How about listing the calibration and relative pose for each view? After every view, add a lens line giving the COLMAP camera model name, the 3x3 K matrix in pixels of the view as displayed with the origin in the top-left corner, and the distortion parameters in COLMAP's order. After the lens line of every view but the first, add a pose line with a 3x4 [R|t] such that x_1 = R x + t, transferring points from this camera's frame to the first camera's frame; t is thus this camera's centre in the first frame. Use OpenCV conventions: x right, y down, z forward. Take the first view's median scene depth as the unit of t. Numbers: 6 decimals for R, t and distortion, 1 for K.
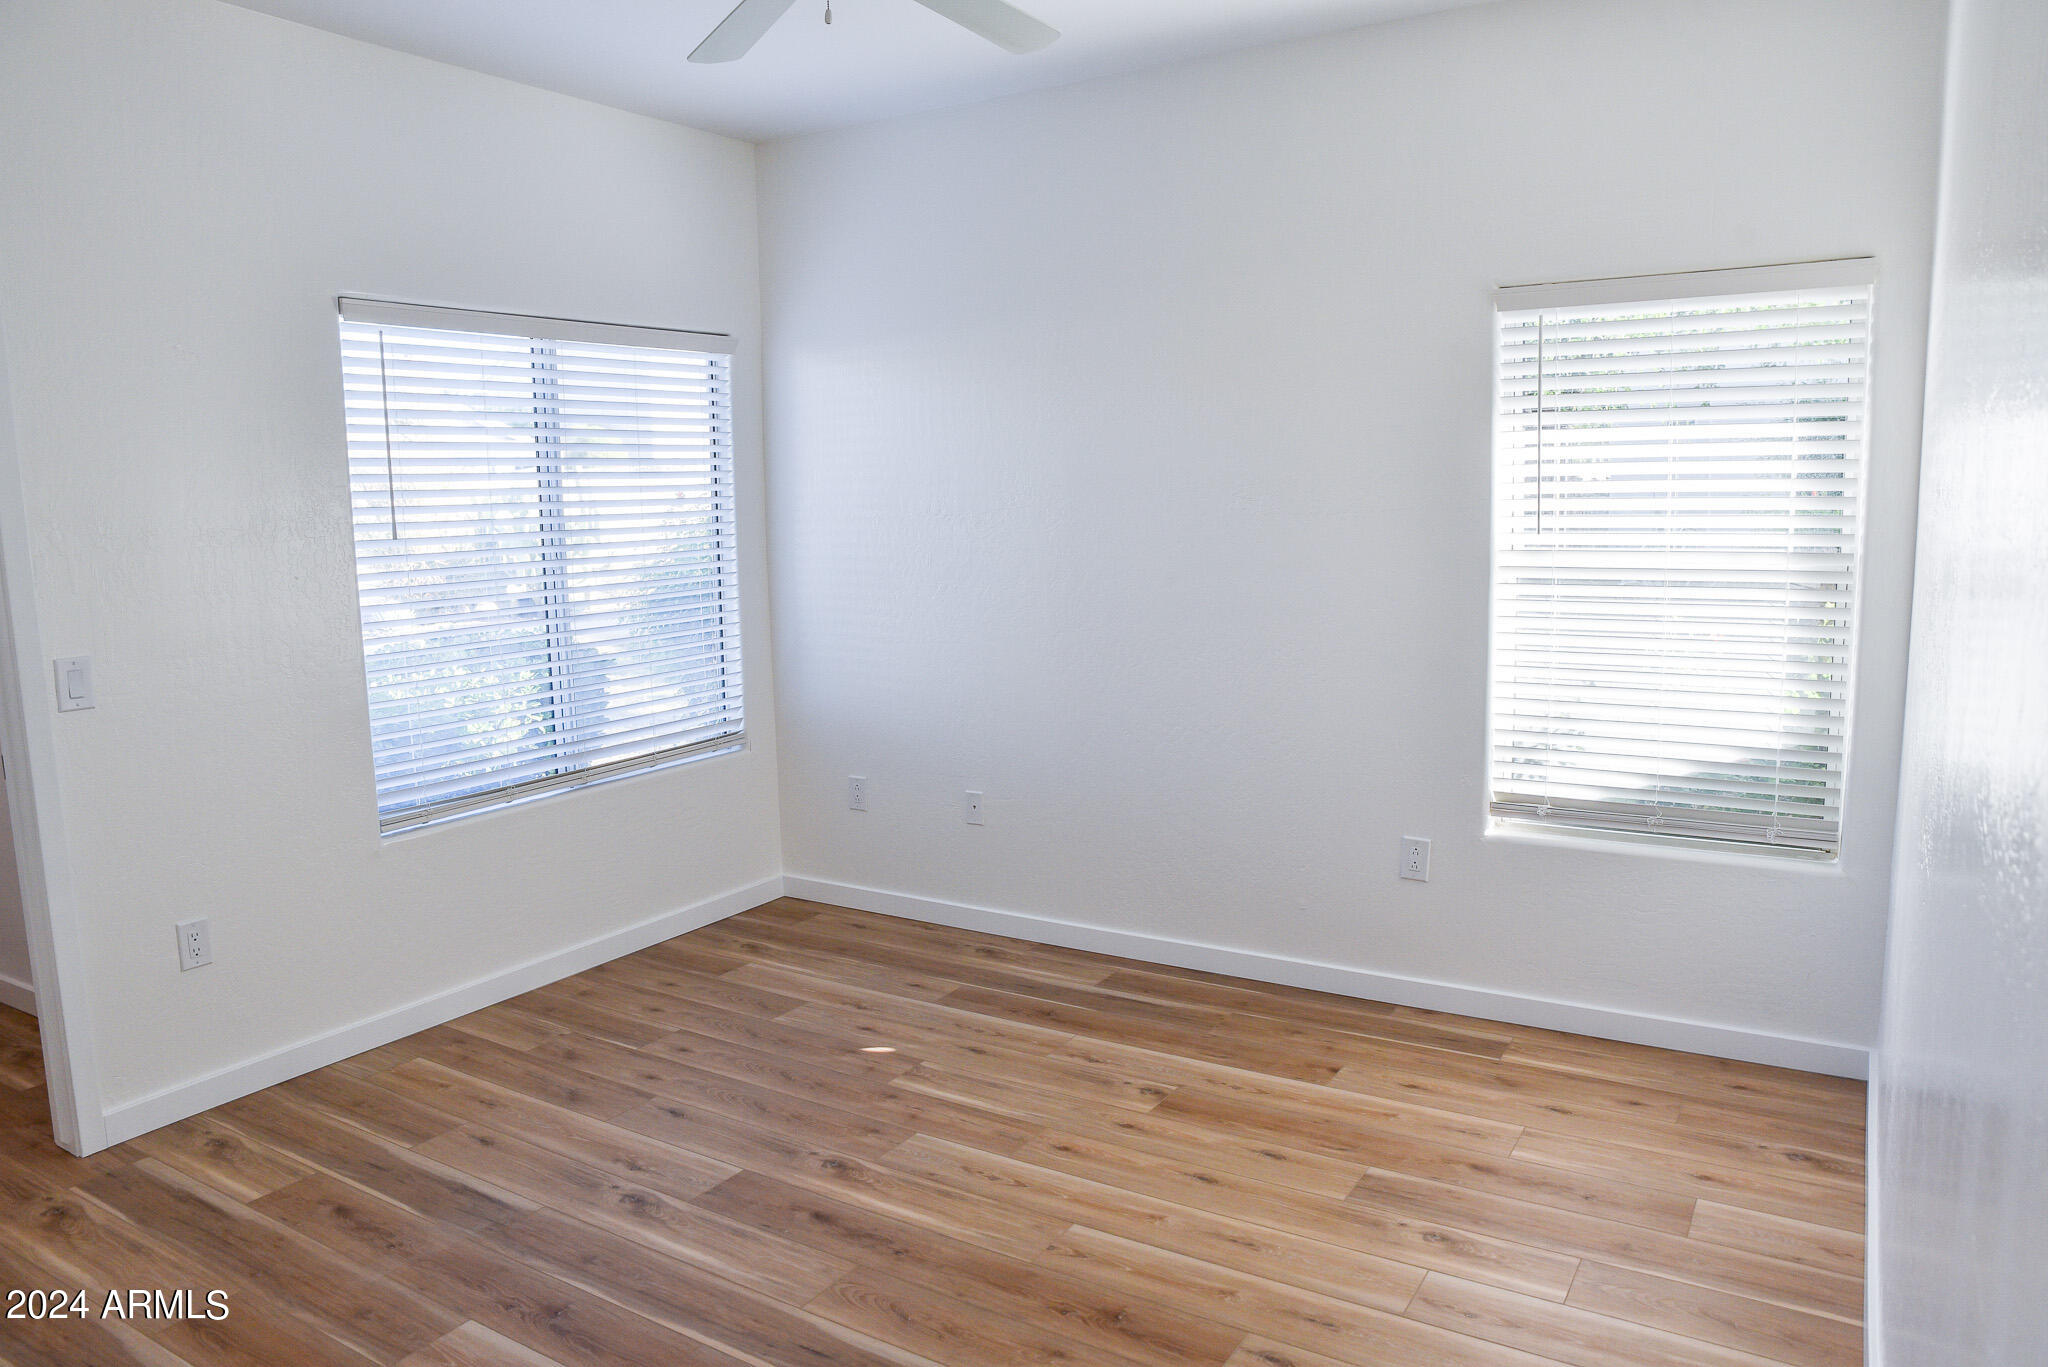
lens RADIAL K [[1389.6, 0, 1024.0], [0, 1389.6, 683.5], [0, 0, 1]] dist [-0.145679, 0.107892]
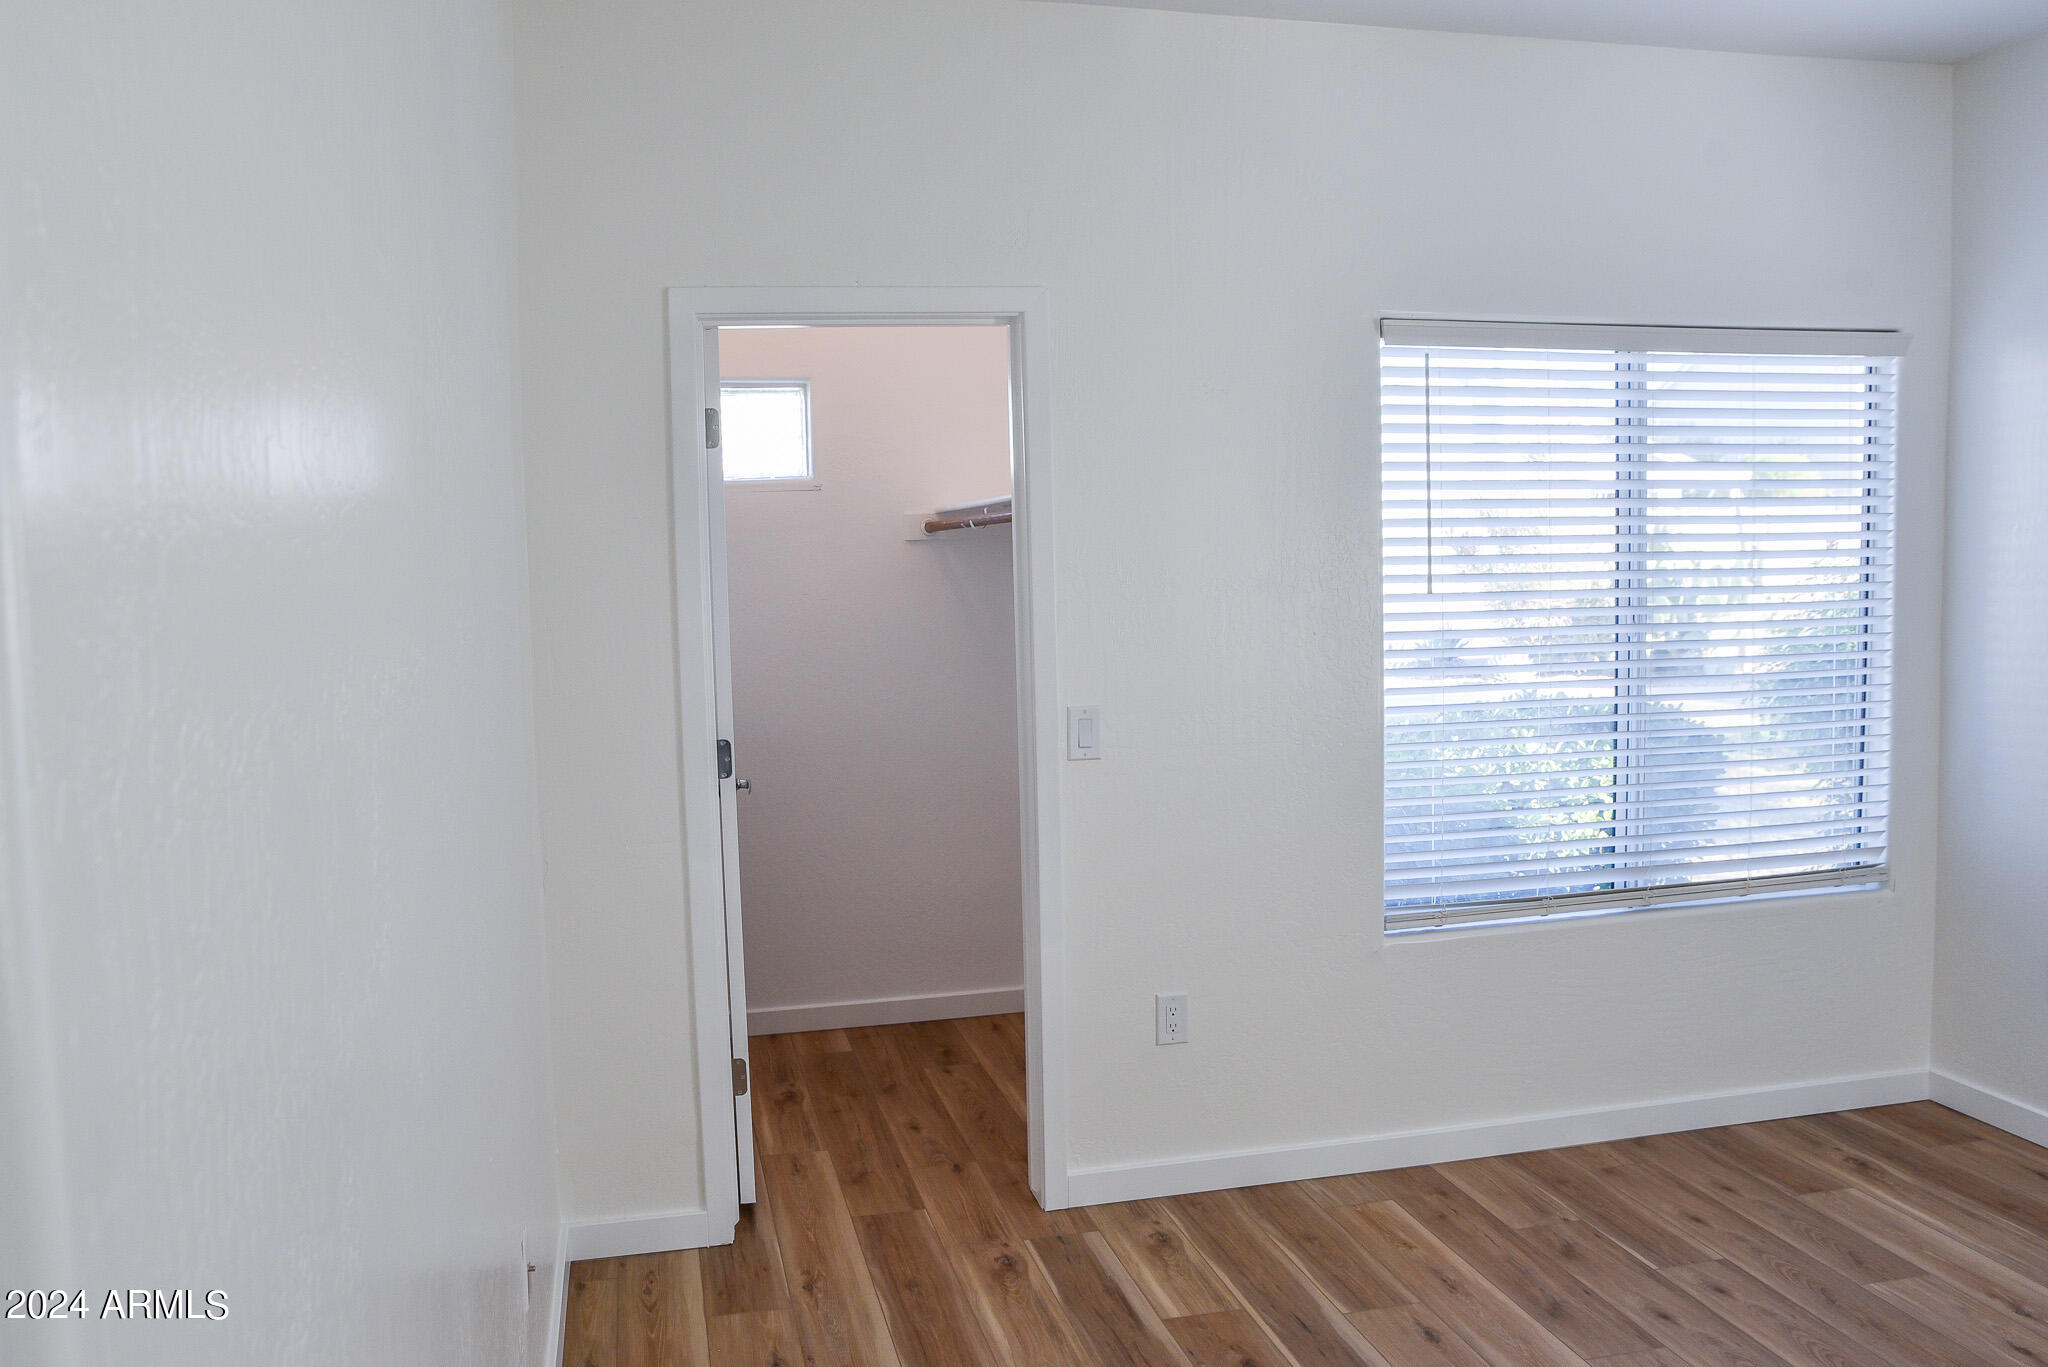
lens RADIAL K [[1481.1, 0, 1020.2], [0, 1481.1, 668.1], [0, 0, 1]] dist [-0.113914, 0.096212]
pose [[0.695334, 0.056793, -0.716440, 0.024854], [-0.091286, 0.995778, -0.009660, -0.025427], [0.712866, 0.072118, 0.697582, 0.156843]]
